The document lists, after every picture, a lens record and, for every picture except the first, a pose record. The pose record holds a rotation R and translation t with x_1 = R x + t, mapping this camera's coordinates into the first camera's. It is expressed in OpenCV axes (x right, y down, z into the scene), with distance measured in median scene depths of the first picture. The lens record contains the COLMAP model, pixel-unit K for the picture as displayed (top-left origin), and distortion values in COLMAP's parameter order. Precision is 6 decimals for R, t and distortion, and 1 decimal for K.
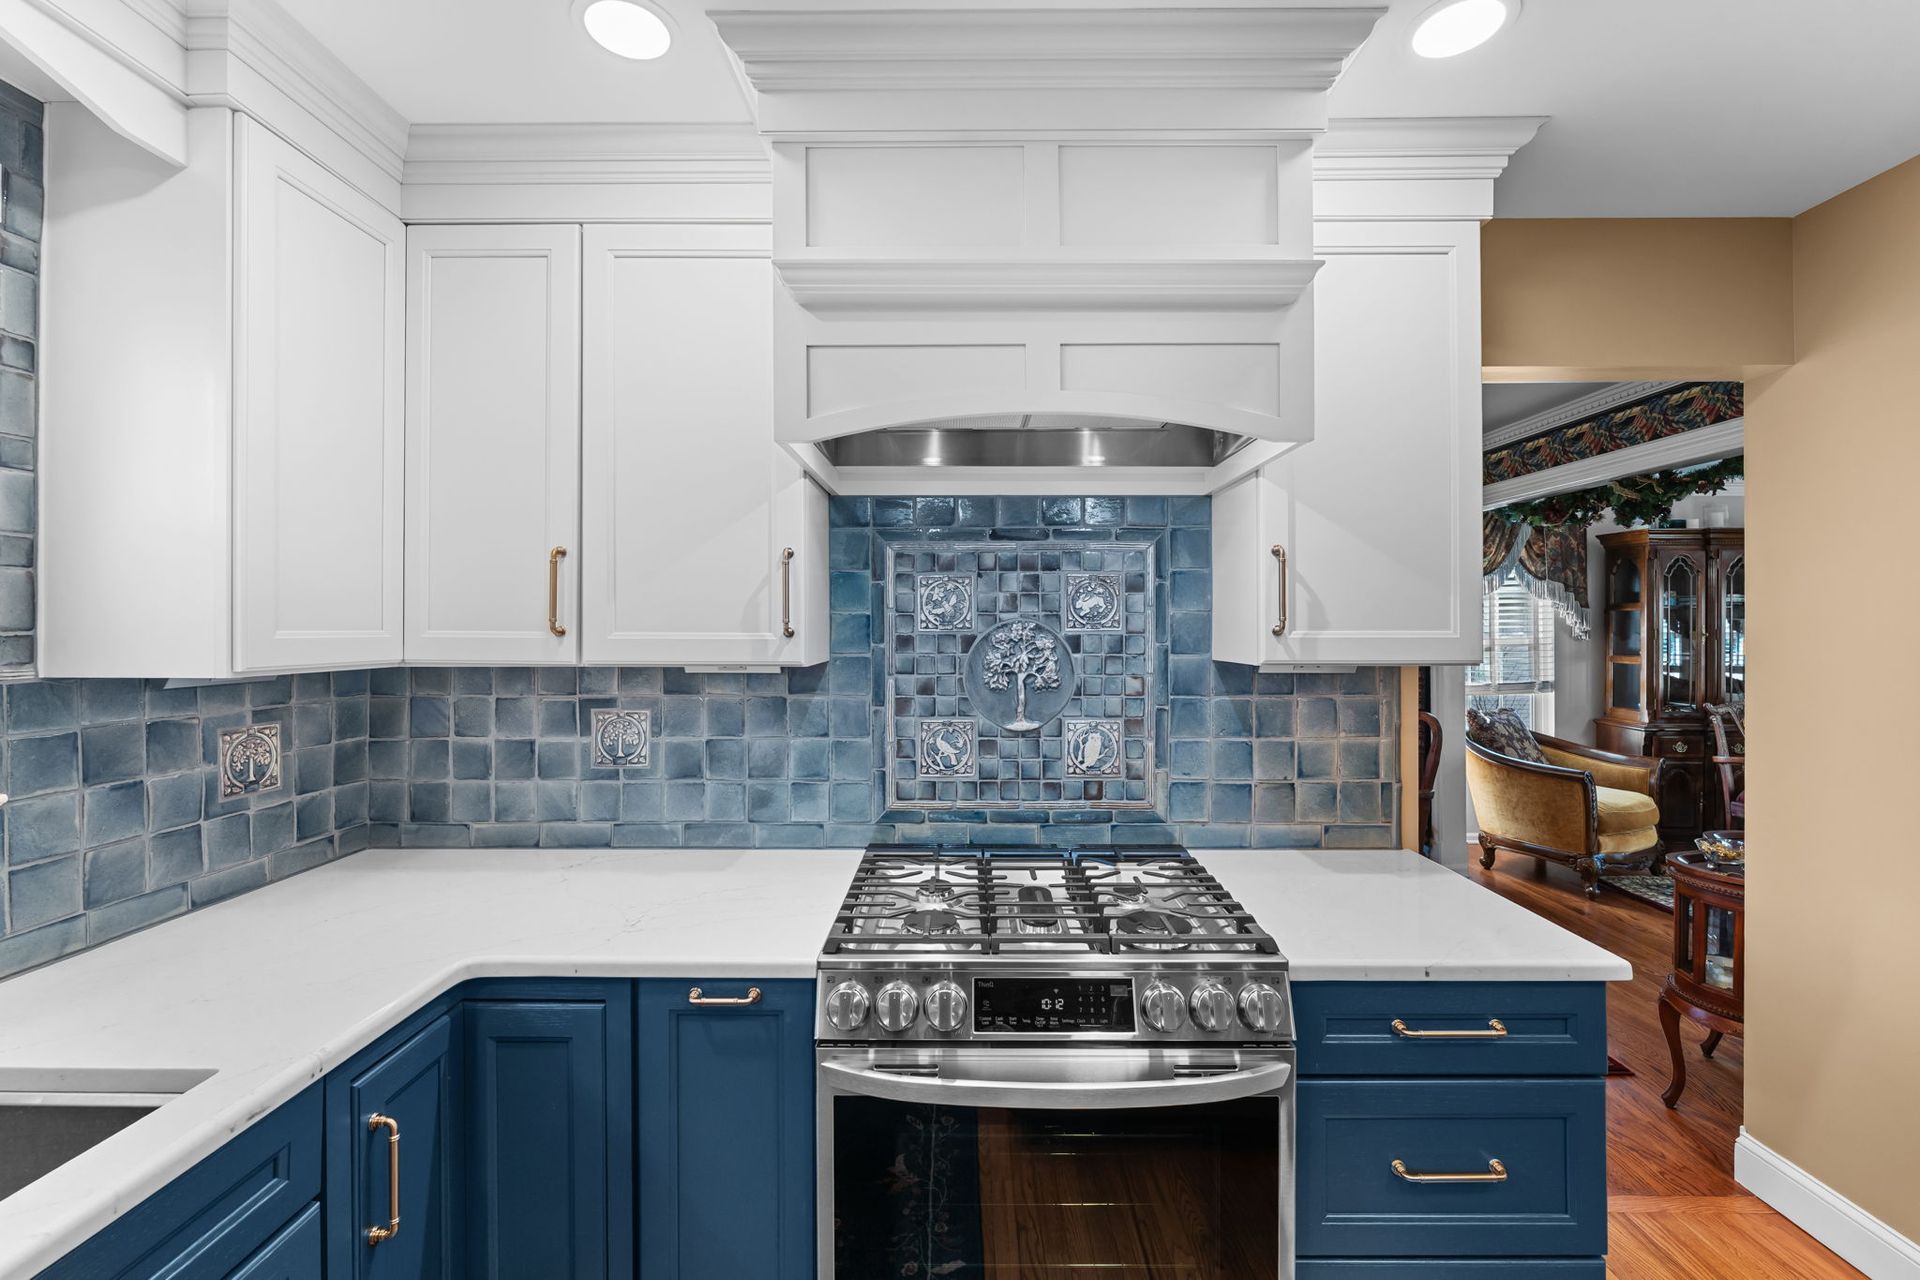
lens RADIAL K [[793.4, 0, 961.4], [0, 793.4, 627.6], [0, 0, 1]] dist [-0.003658, -0.000885]
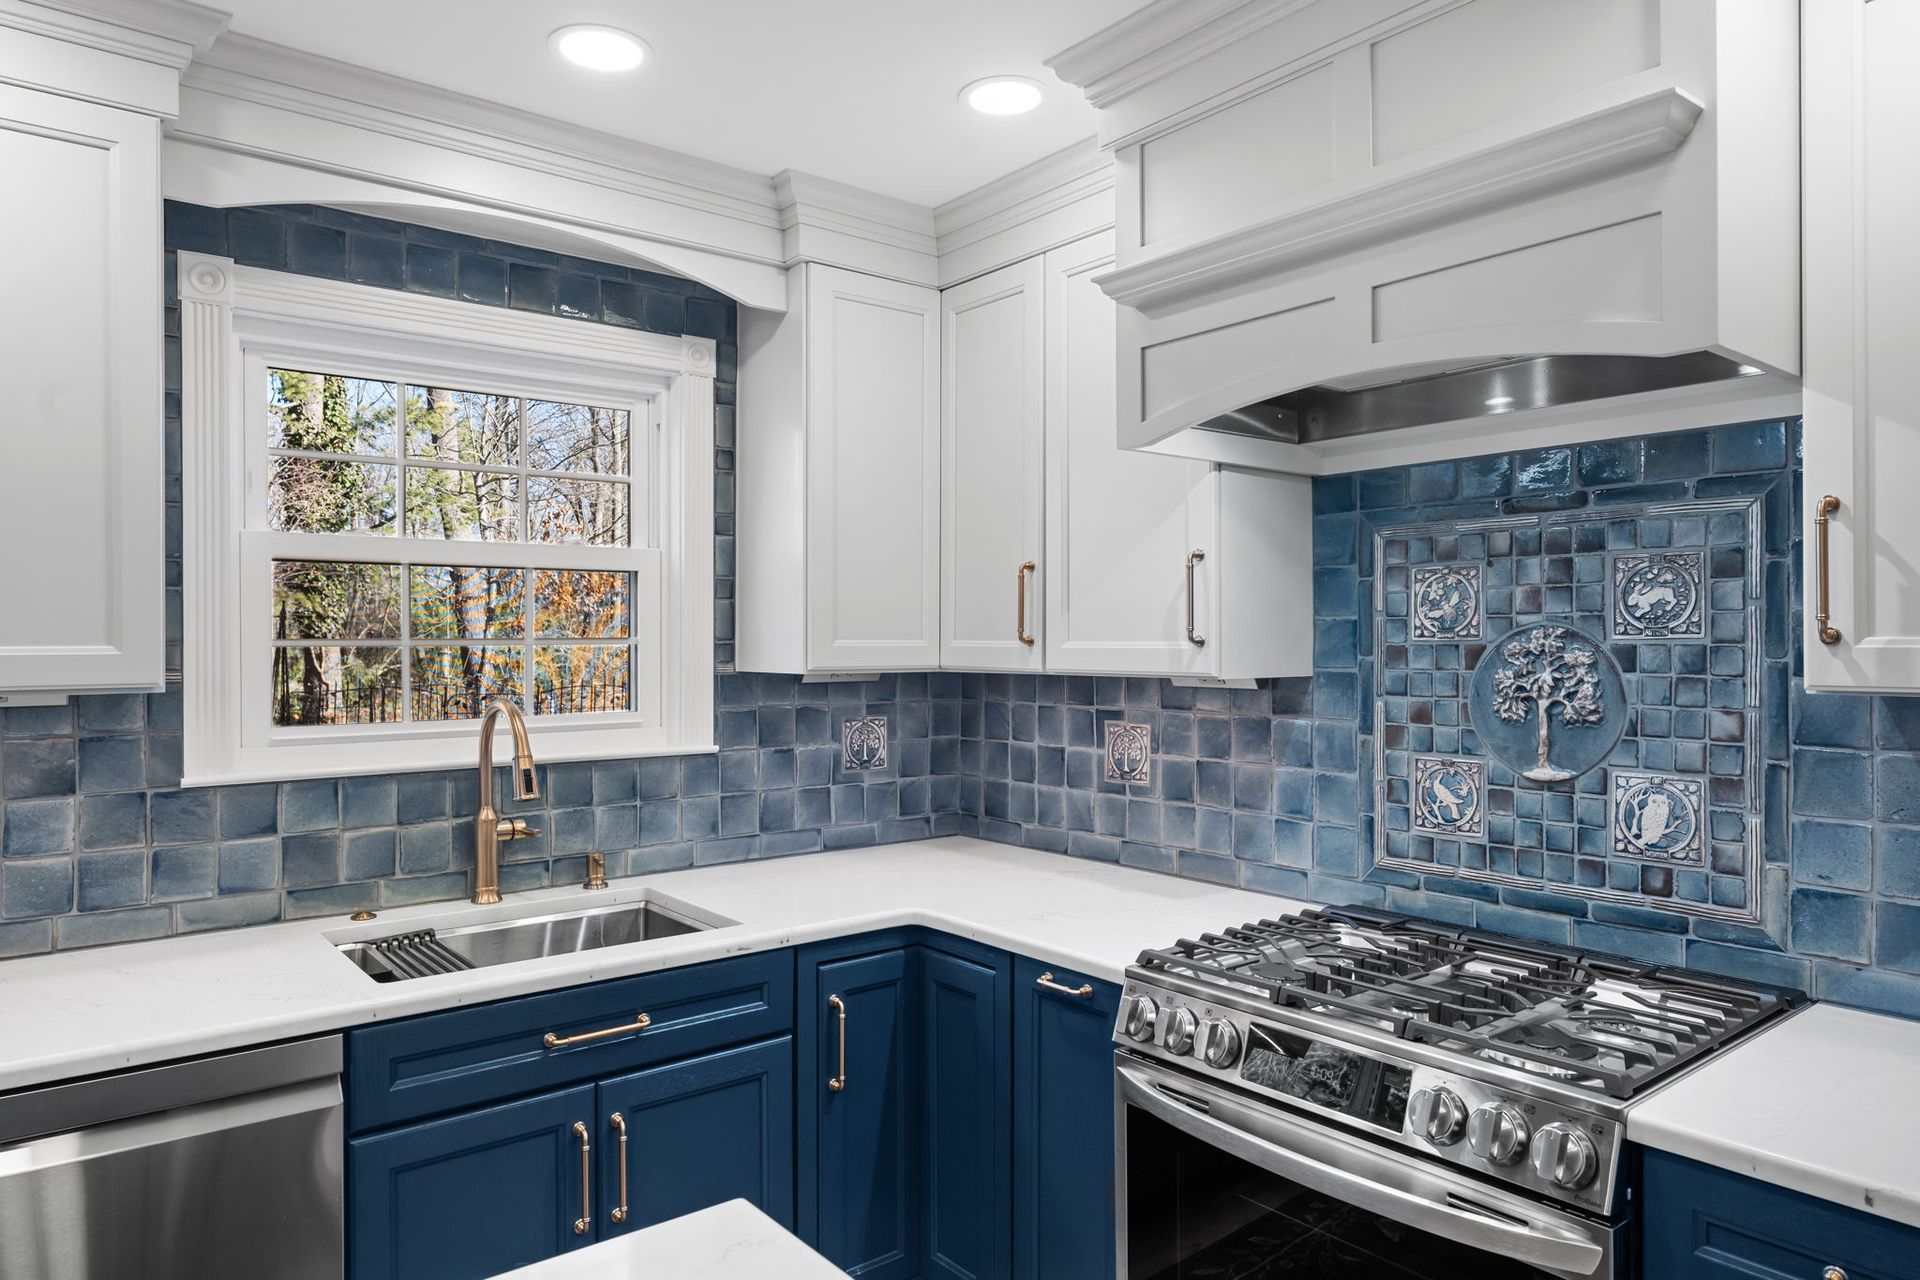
lens RADIAL K [[1204.0, 0, 960.5], [0, 1204.0, 642.6], [0, 0, 1]] dist [0.001903, -0.002422]
pose [[0.631484, -0.001239, -0.775388, 0.577122], [0.001973, 0.999998, 0.000008, 0.005911], [0.775387, -0.001535, 0.631485, -0.079729]]
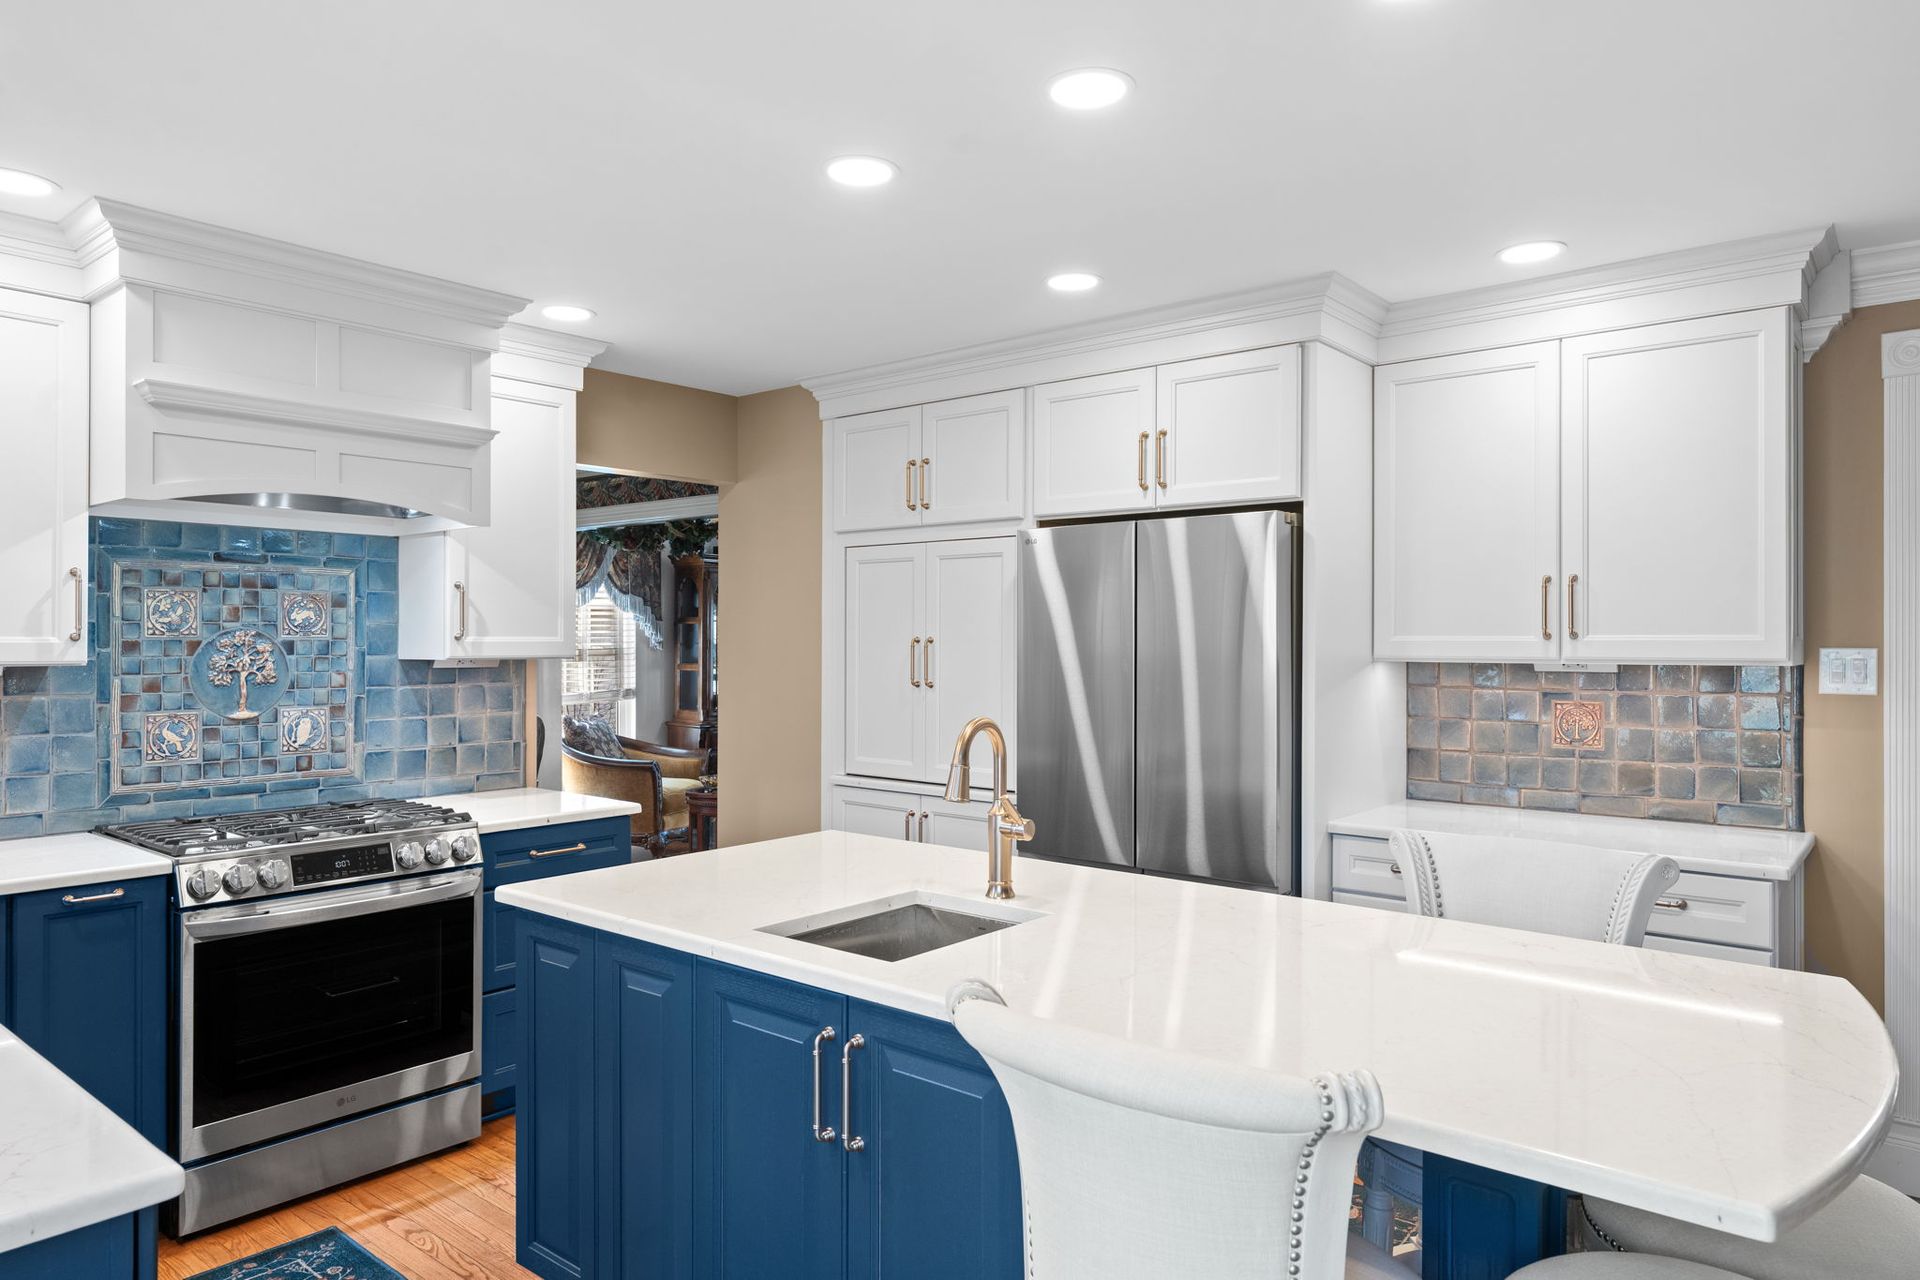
lens RADIAL K [[1204.0, 0, 958.3], [0, 1204.0, 635.3], [0, 0, 1]] dist [0.001903, -0.002422]
pose [[0.631365, 0.004699, 0.775471, -0.665796], [-0.000968, 0.999986, -0.005271, 0.010111], [-0.775485, 0.002577, 0.631361, -1.022304]]
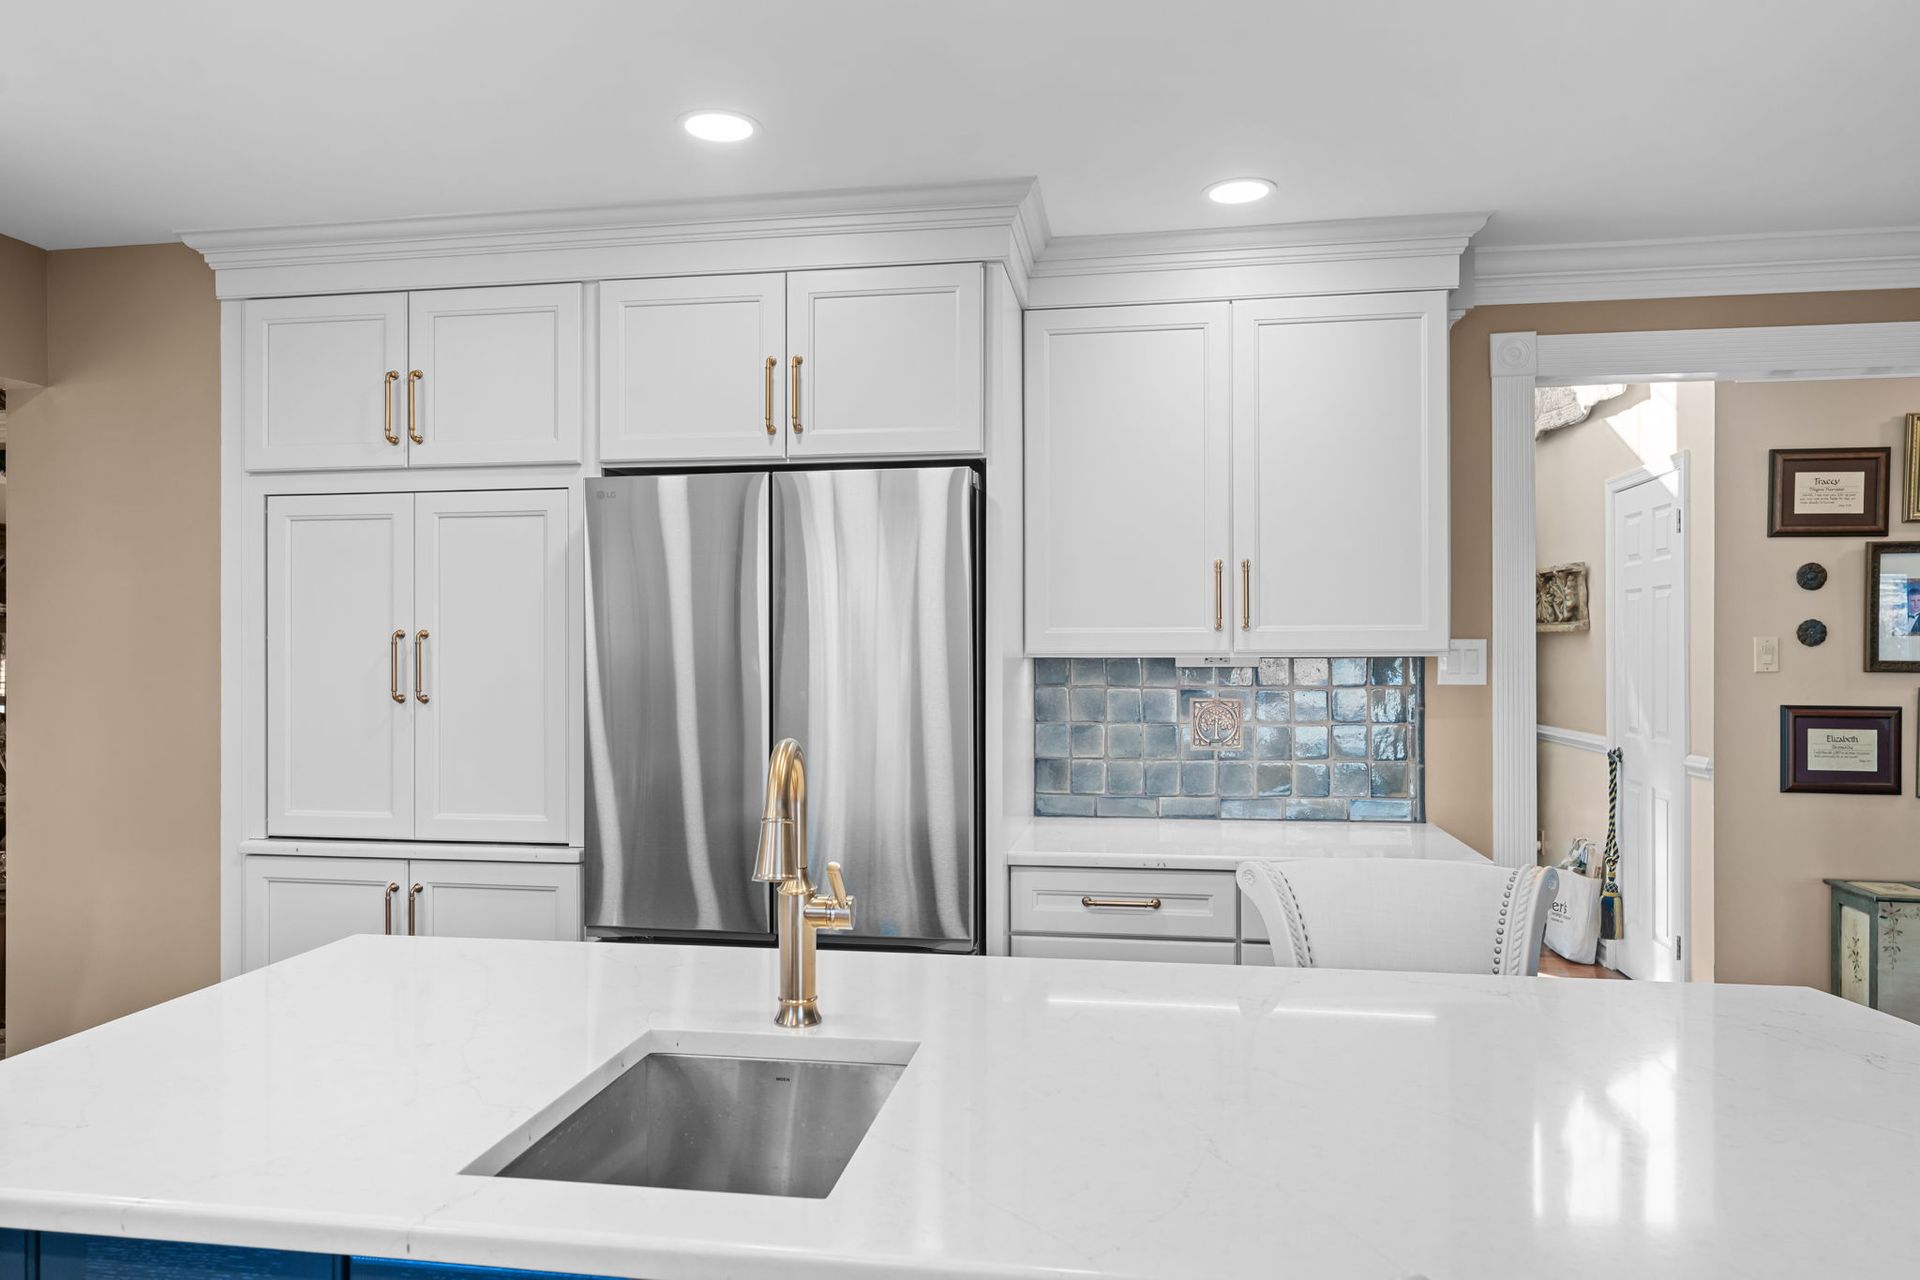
lens RADIAL K [[1289.5, 0, 952.2], [0, 1289.5, 643.7], [0, 0, 1]] dist [0.007580, -0.013163]
pose [[0.151418, 0.003333, 0.988464, -0.496310], [0.003588, 0.999986, -0.003922, 0.028602], [-0.988463, 0.004140, 0.151404, -0.487812]]
